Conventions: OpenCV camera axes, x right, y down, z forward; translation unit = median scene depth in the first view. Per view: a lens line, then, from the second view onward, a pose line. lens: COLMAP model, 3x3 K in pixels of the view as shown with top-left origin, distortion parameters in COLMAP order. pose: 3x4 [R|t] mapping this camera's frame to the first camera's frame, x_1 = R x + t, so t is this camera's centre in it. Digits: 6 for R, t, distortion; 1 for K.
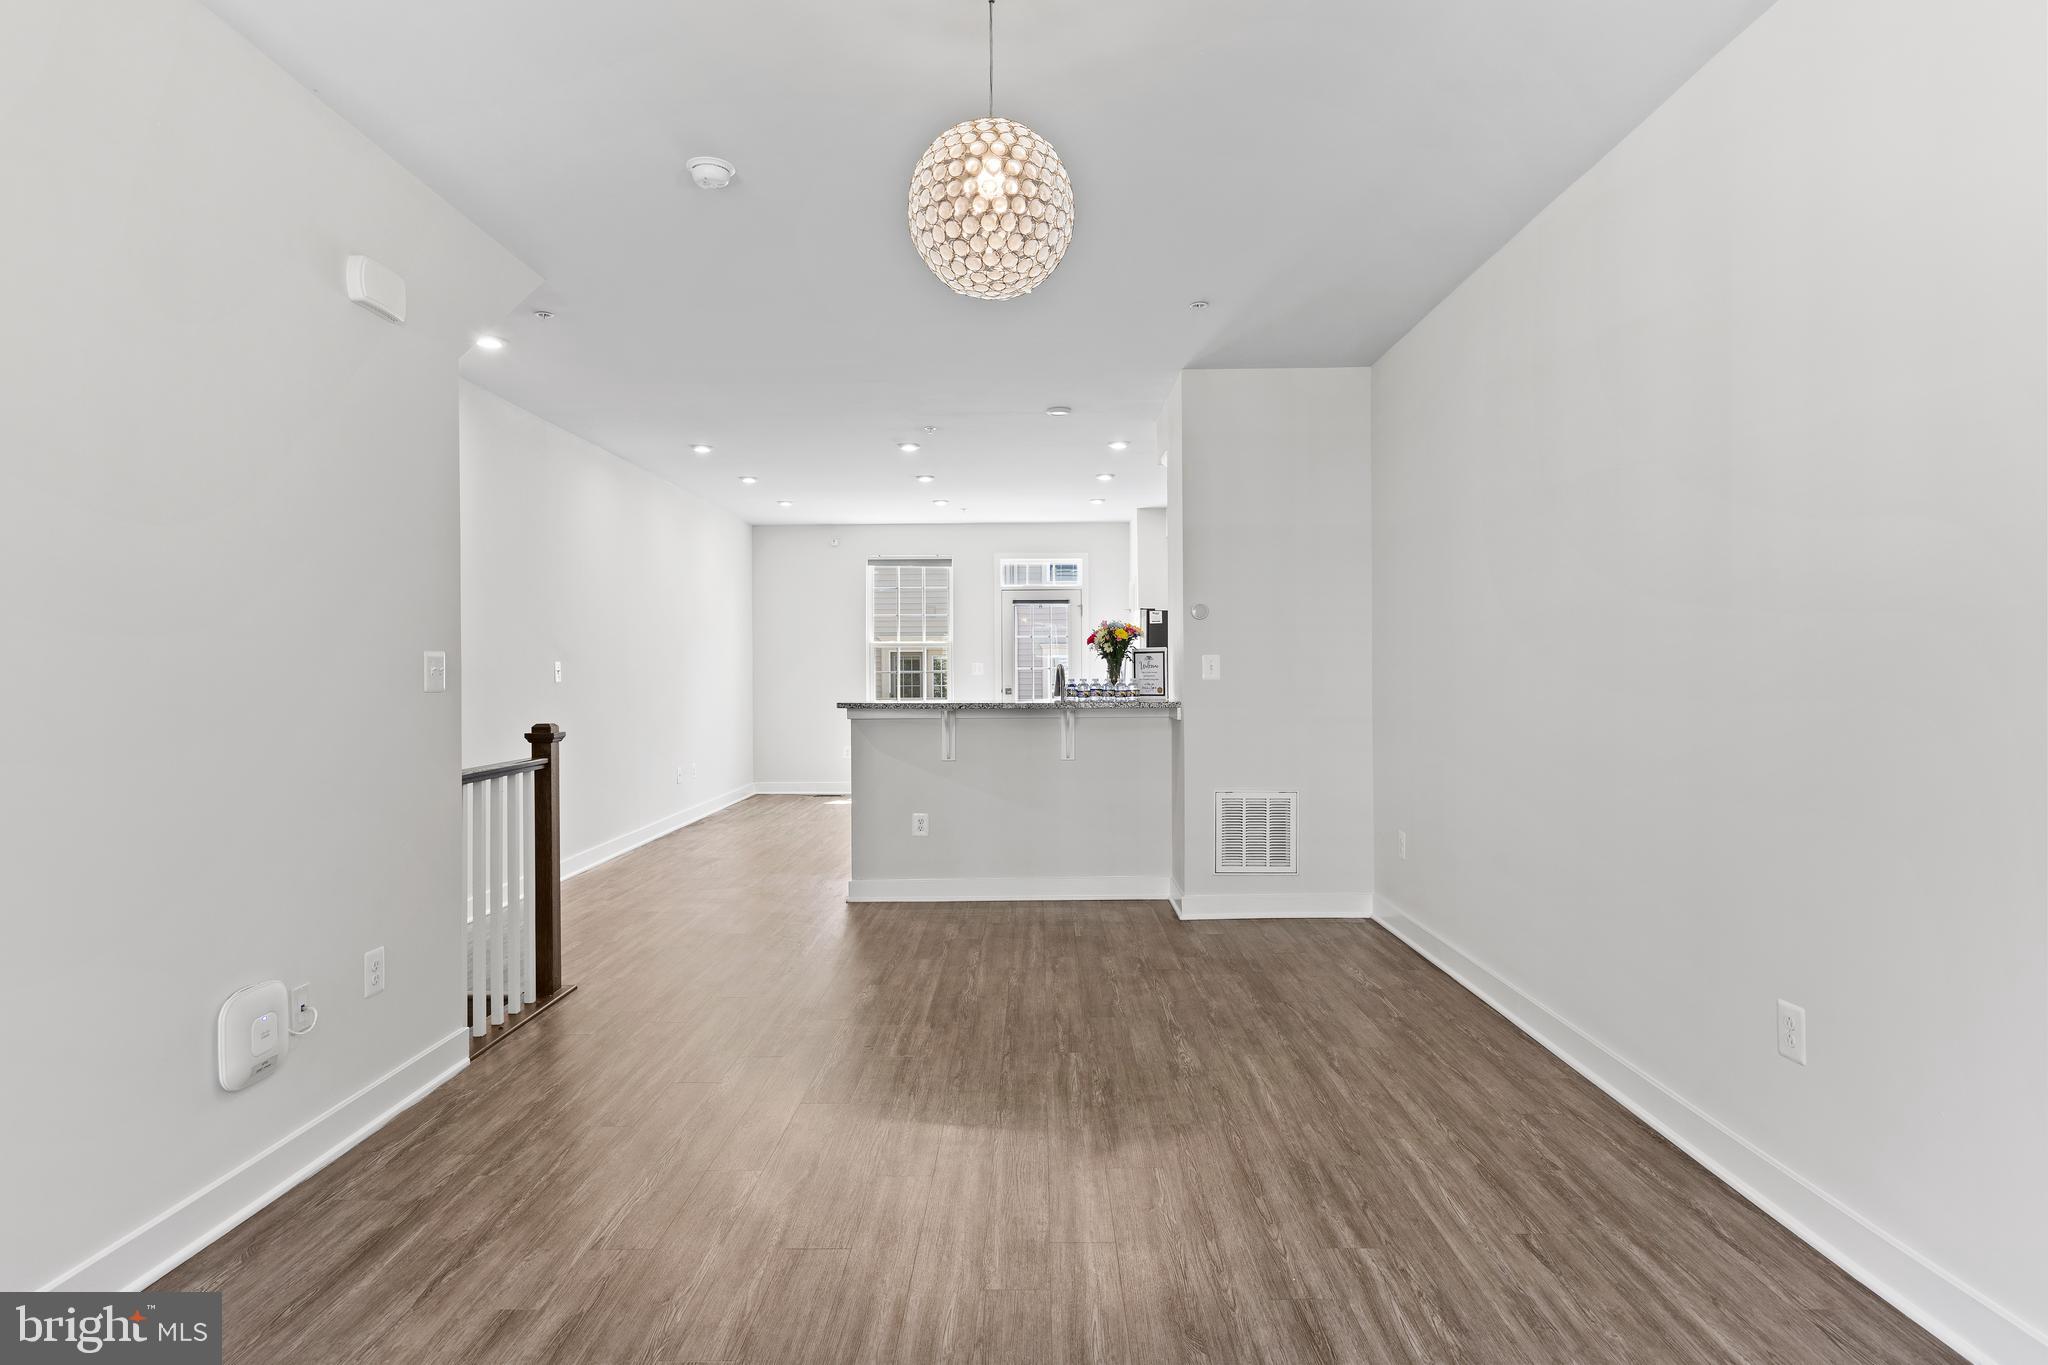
lens RADIAL K [[1081.6, 0, 1024.0], [0, 1081.6, 682.5], [0, 0, 1]] dist [-0.001755, -0.000326]
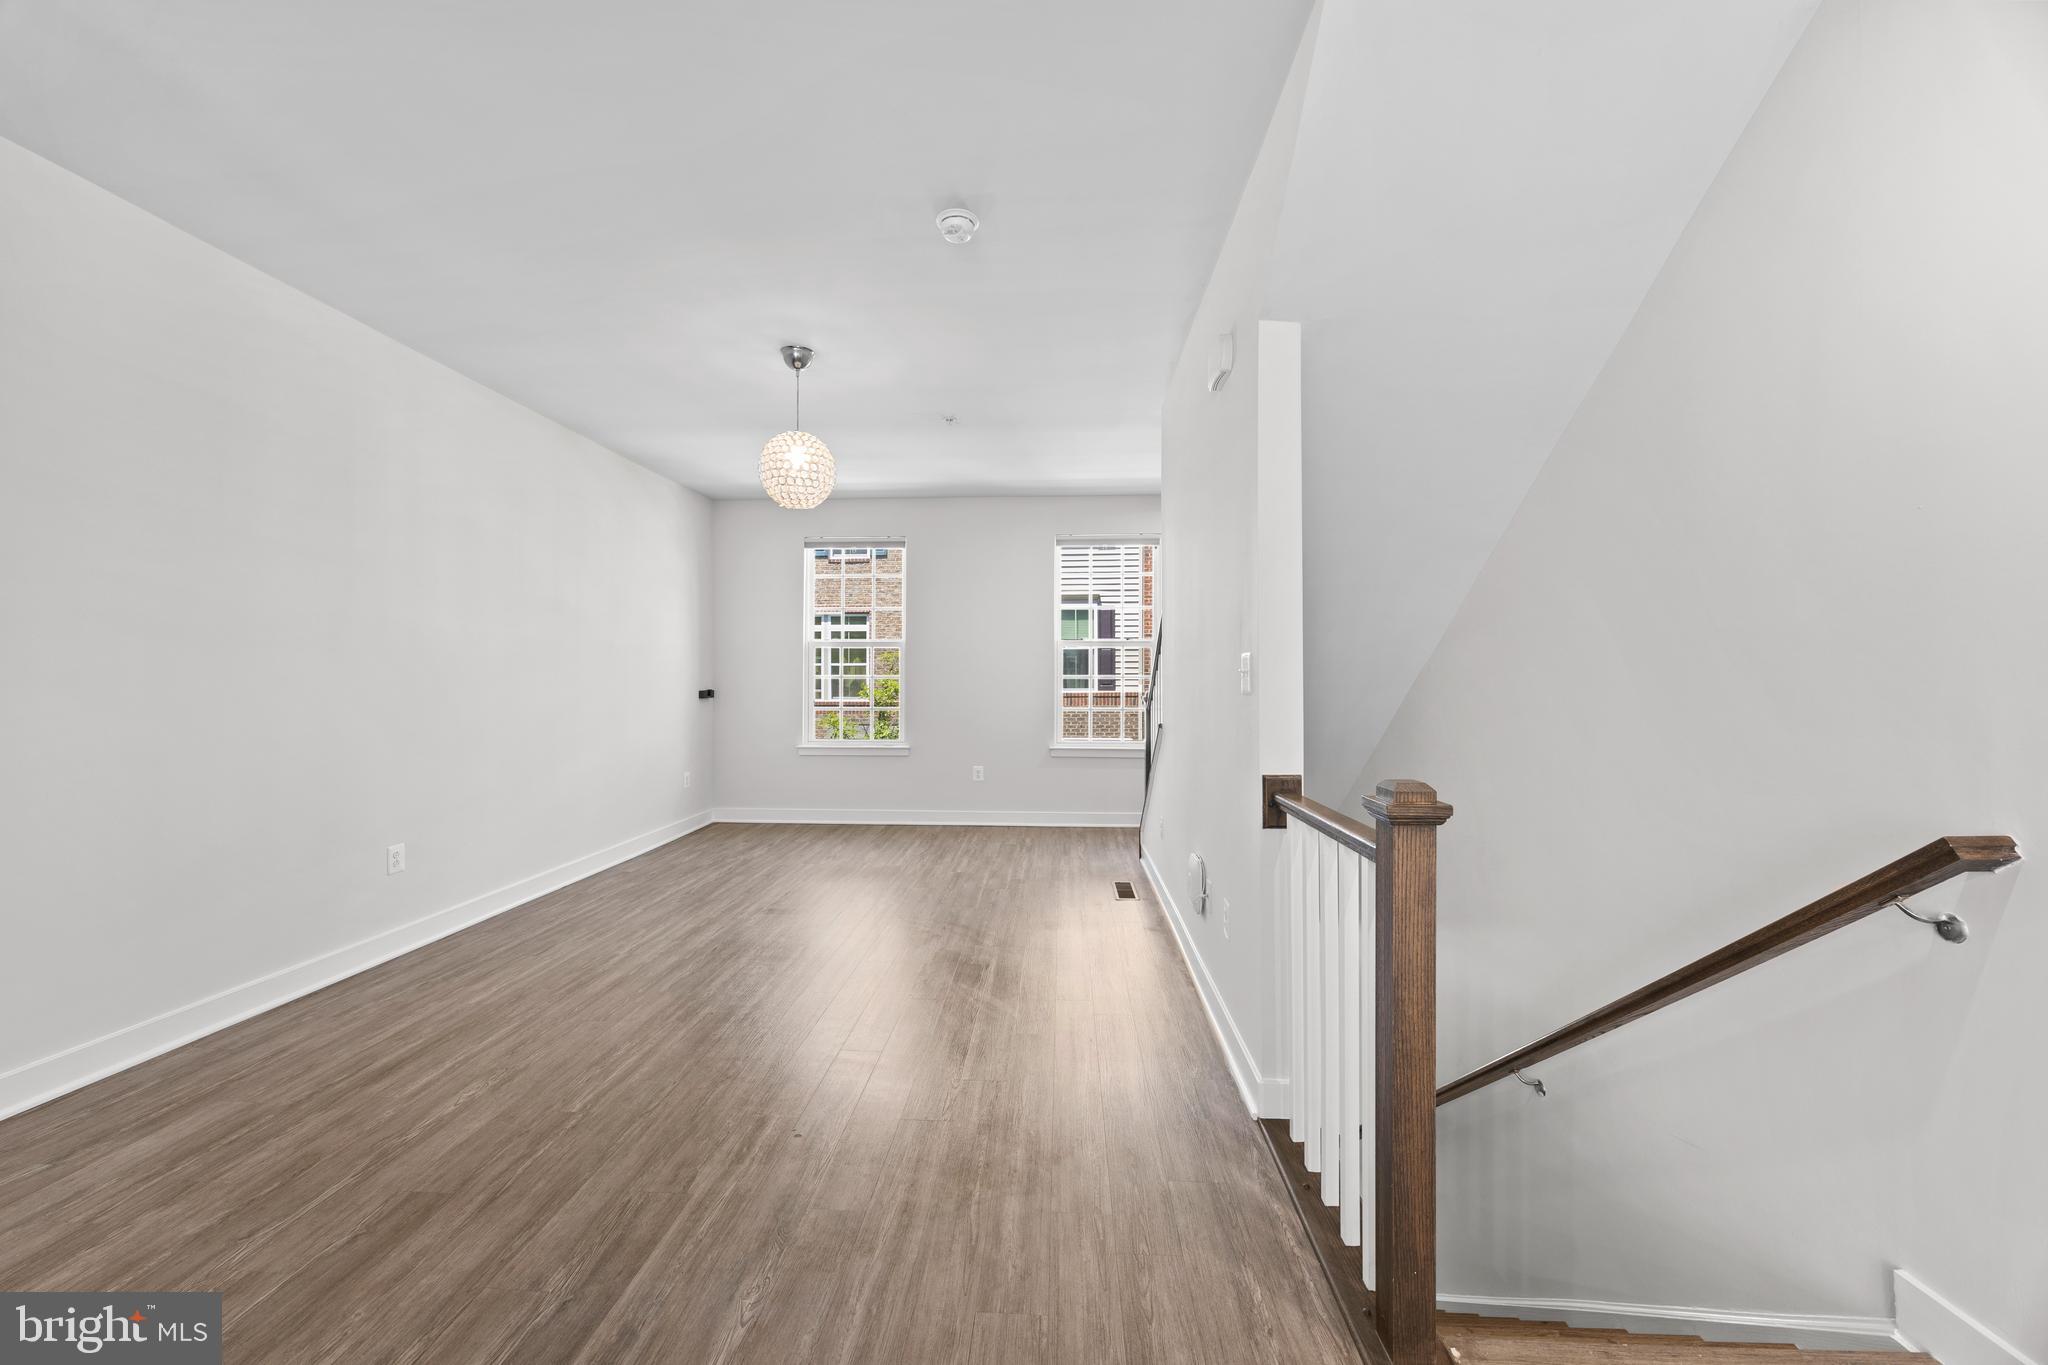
lens RADIAL K [[774.0, 0, 1005.4], [0, 774.0, 676.0], [0, 0, 1]] dist [-0.009456, -0.000066]
pose [[-0.997768, 0.007529, 0.066346, -0.368082], [0.008071, 0.999936, 0.007901, -0.011693], [-0.066282, 0.008419, -0.997765, 1.687740]]
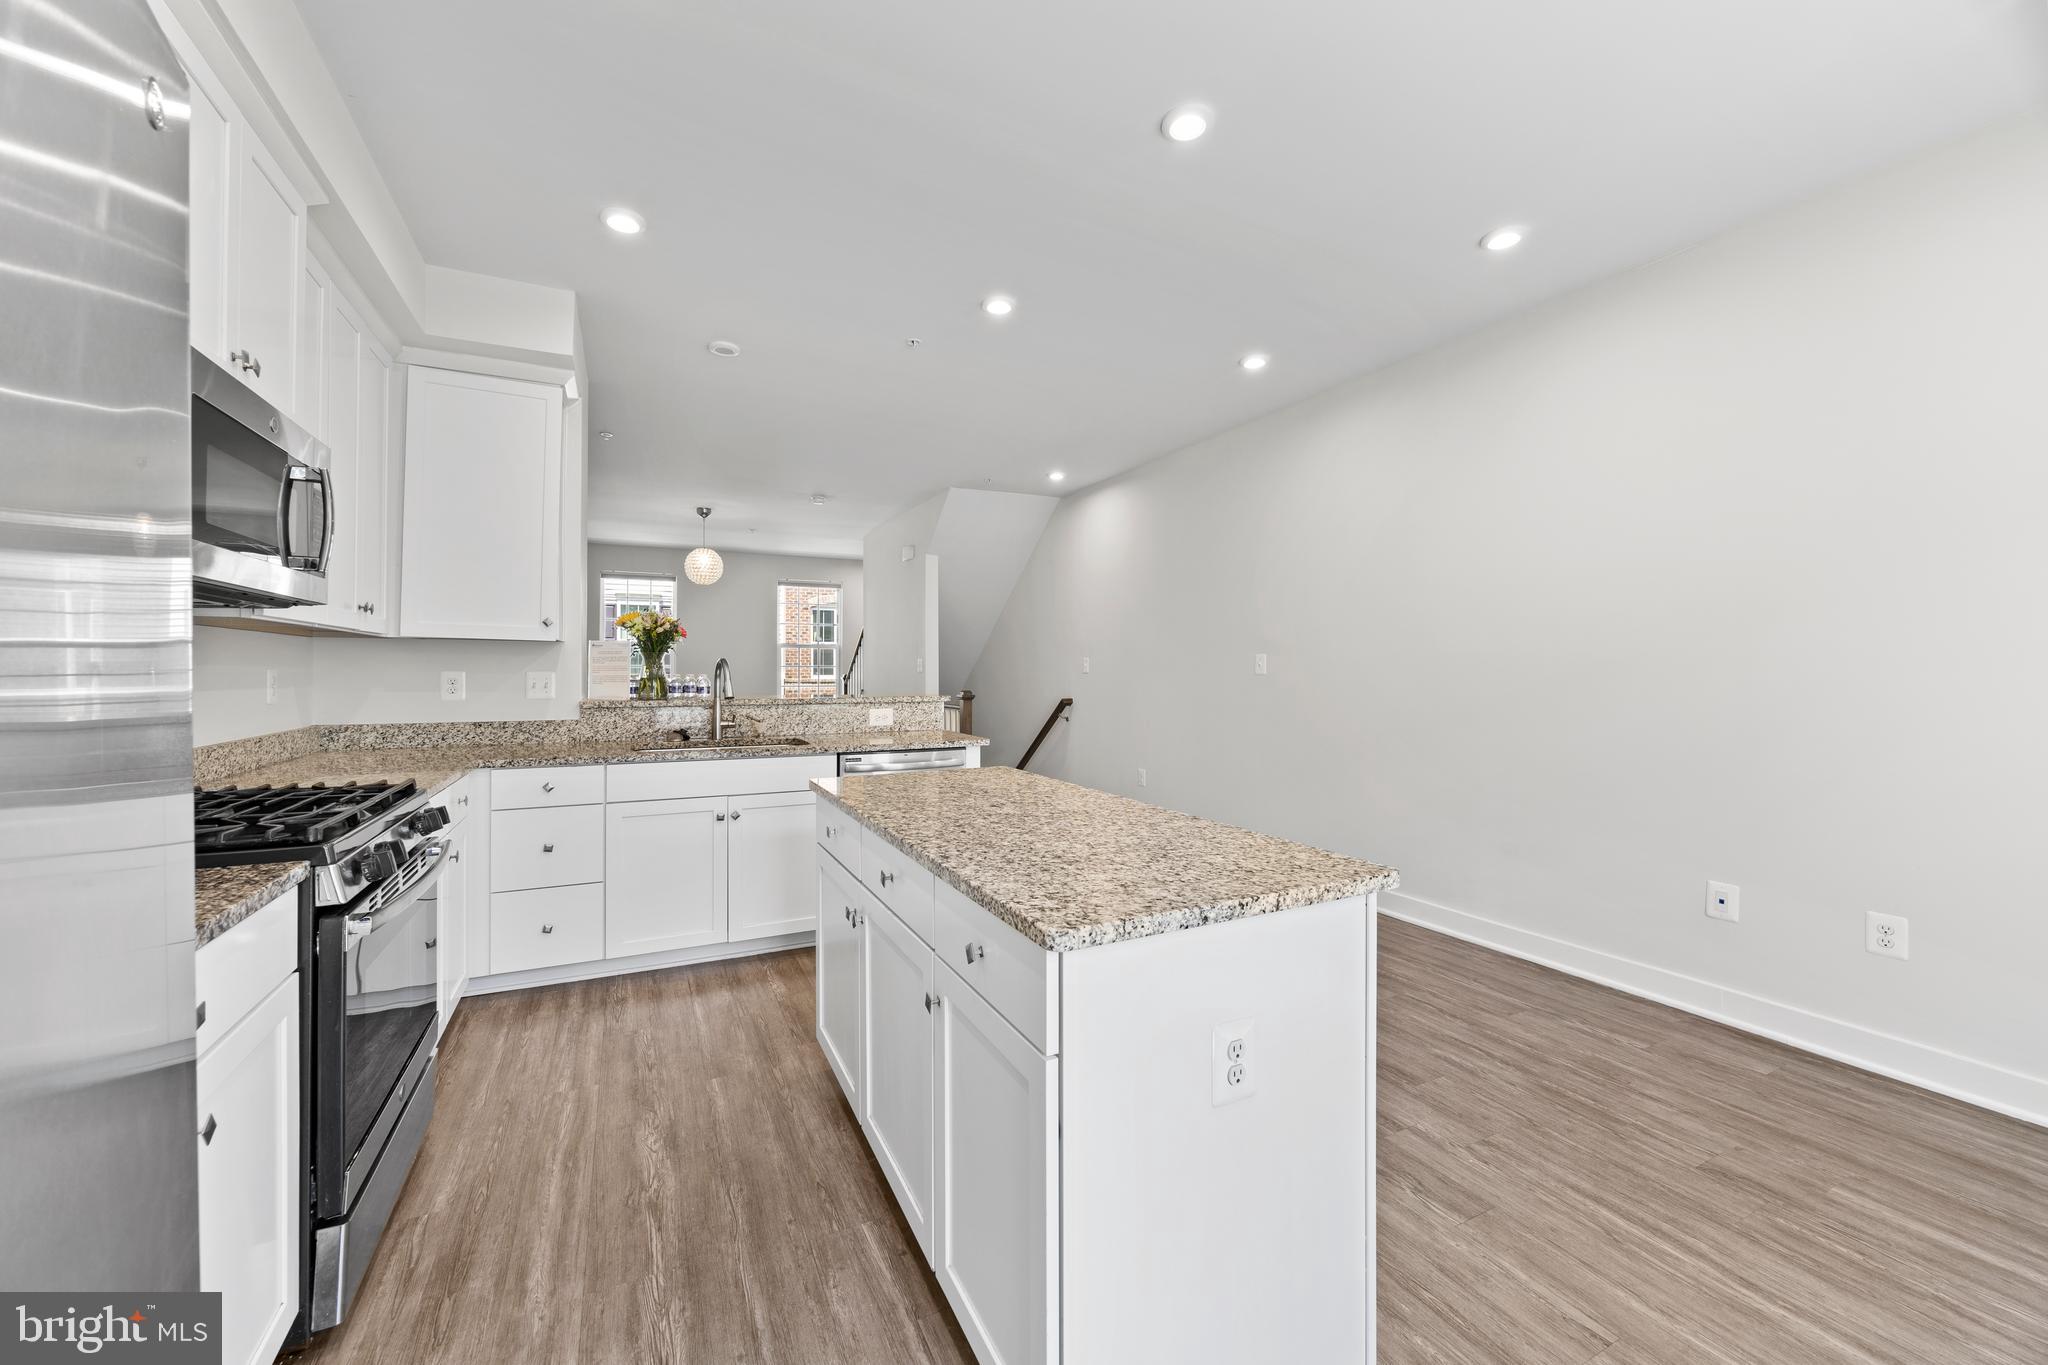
lens RADIAL K [[786.2, 0, 1018.5], [0, 786.2, 666.5], [0, 0, 1]] dist [-0.004082, -0.000056]
pose [[-0.896785, 0.005420, -0.442434, 0.181932], [0.000202, 0.999930, 0.011841, -0.030837], [0.442467, 0.010529, -0.896723, 3.054841]]
